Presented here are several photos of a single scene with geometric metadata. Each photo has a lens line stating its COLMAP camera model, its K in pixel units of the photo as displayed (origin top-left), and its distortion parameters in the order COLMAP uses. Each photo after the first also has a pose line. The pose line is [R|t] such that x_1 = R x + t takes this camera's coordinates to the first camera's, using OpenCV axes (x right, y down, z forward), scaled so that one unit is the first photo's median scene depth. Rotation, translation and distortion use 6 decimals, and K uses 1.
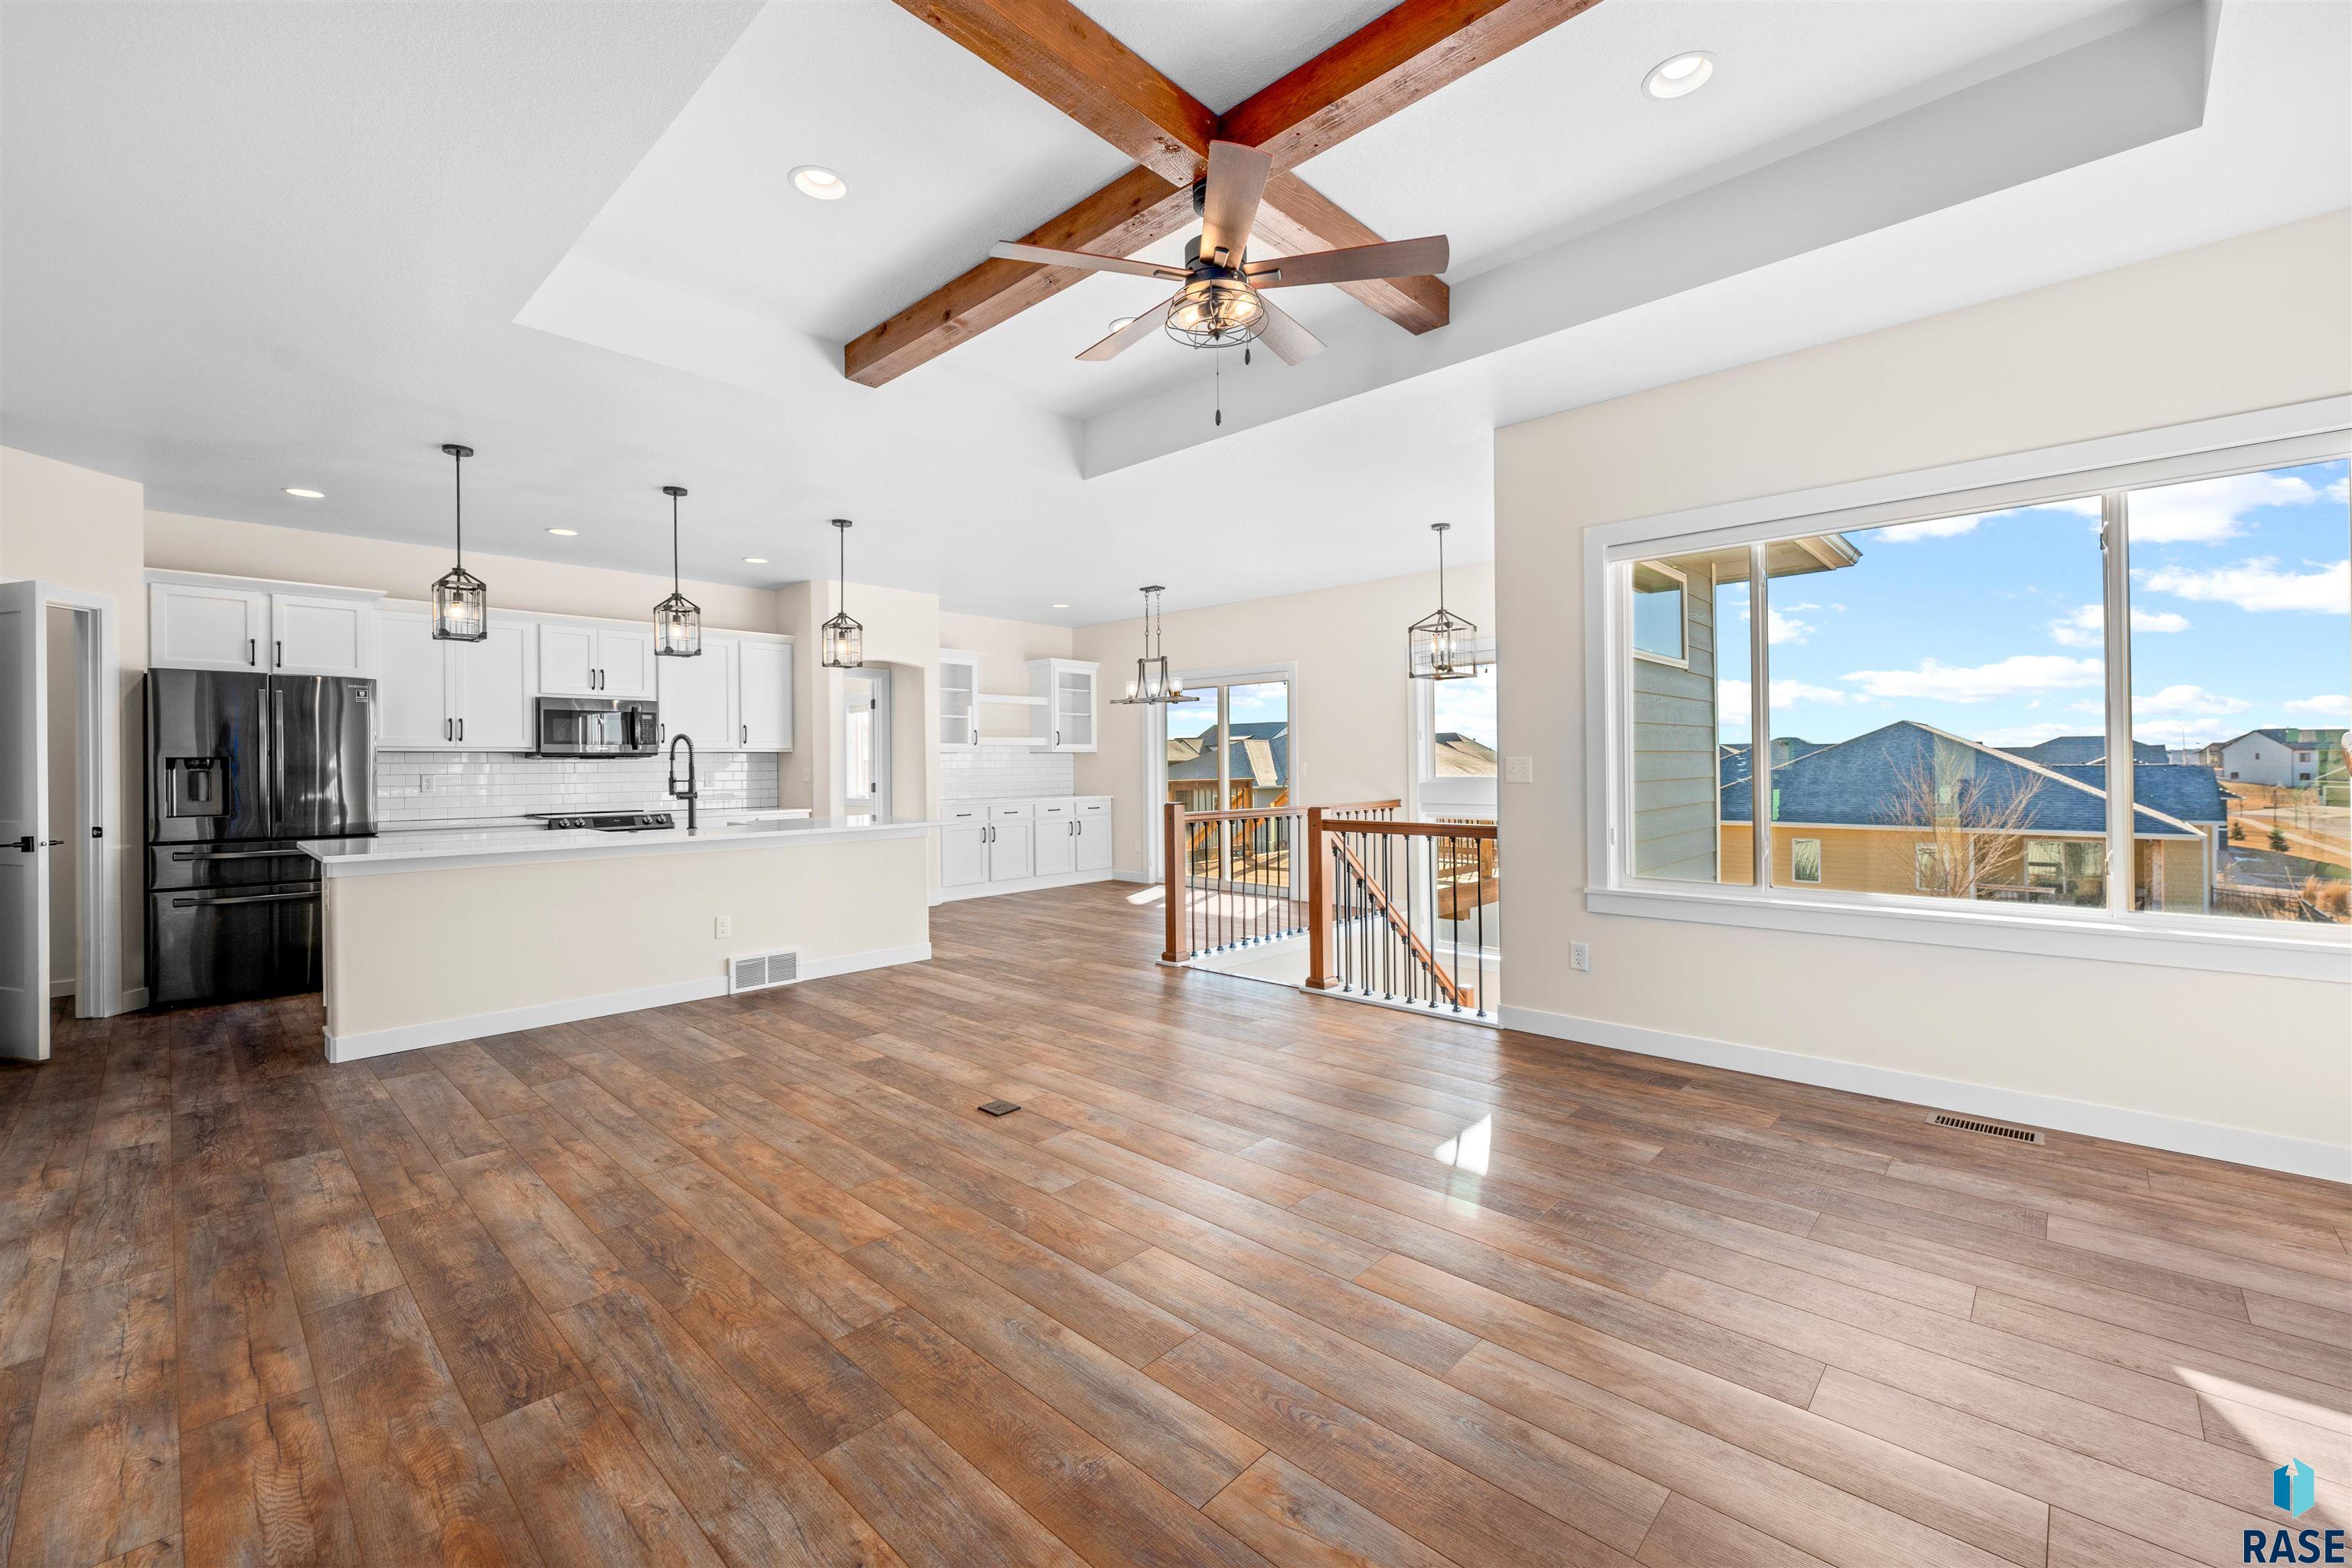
lens RADIAL K [[955.0, 0, 1175.9], [0, 955.0, 761.3], [0, 0, 1]] dist [-0.000432, -0.000037]
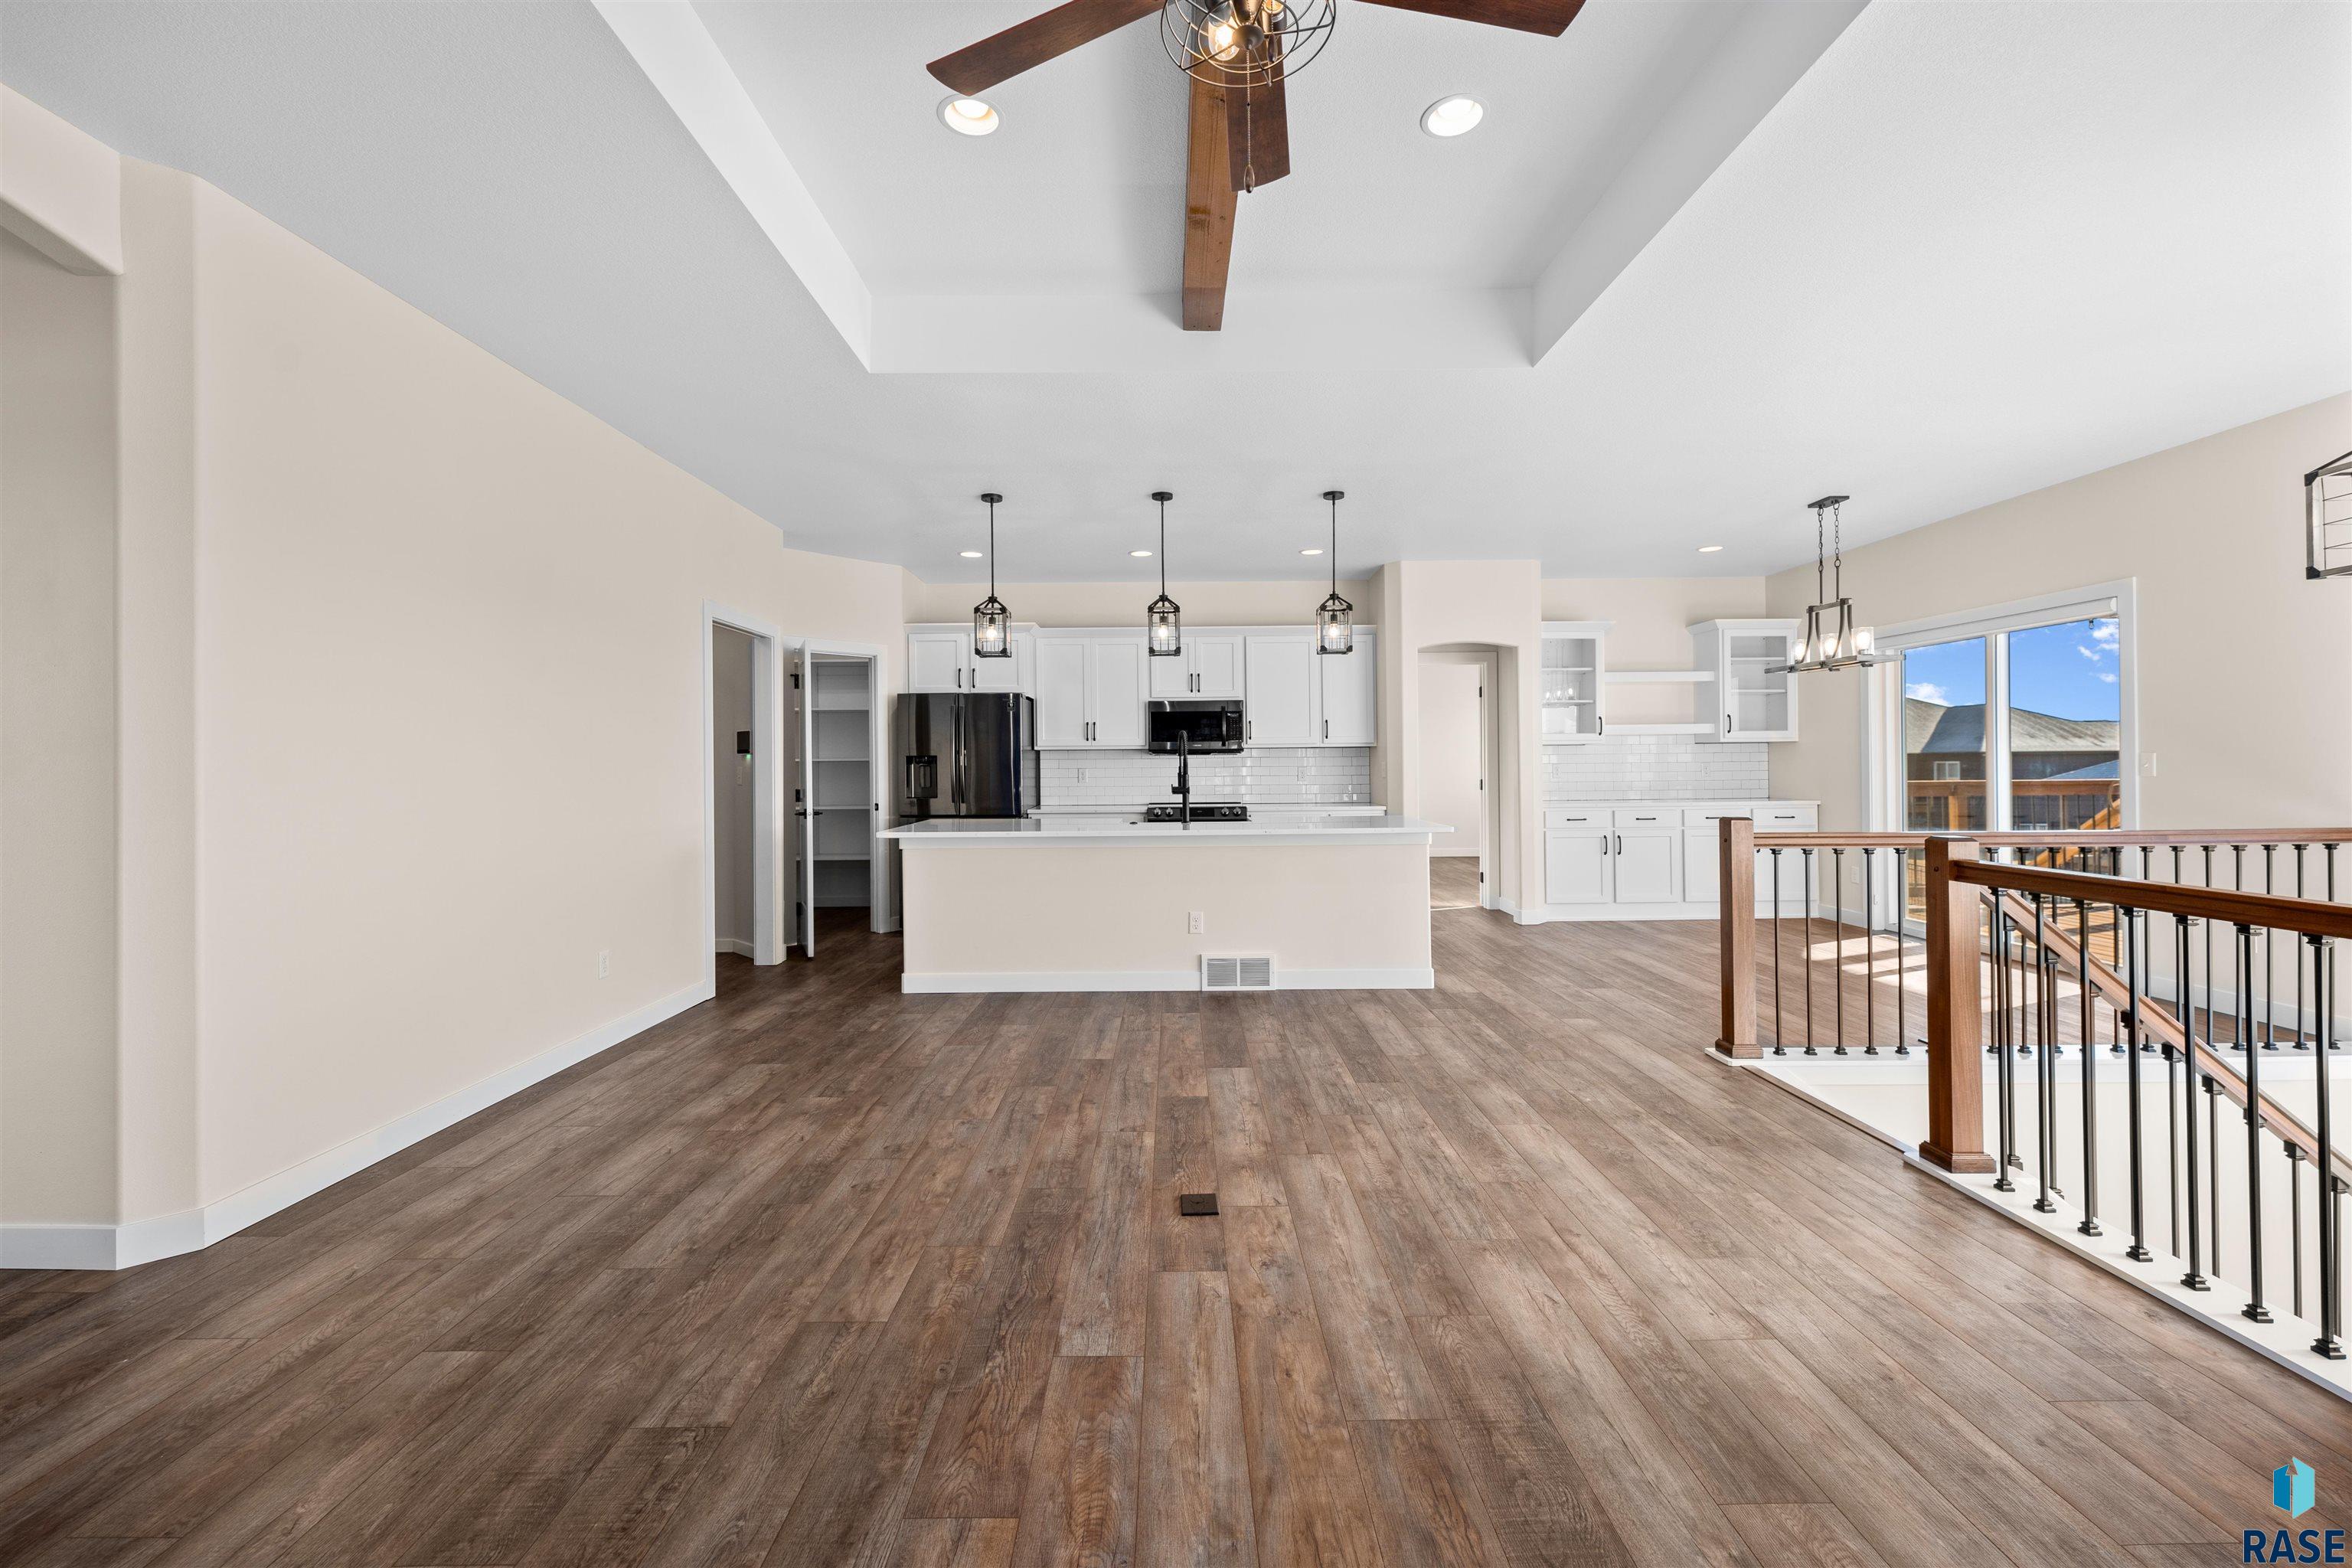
lens RADIAL K [[955.0, 0, 1175.9], [0, 955.0, 761.3], [0, 0, 1]] dist [-0.000432, -0.000037]
pose [[0.688782, -0.000581, -0.724968, 0.325949], [0.005838, 0.999972, 0.004745, -0.000759], [0.724945, -0.007501, 0.688766, 0.406455]]
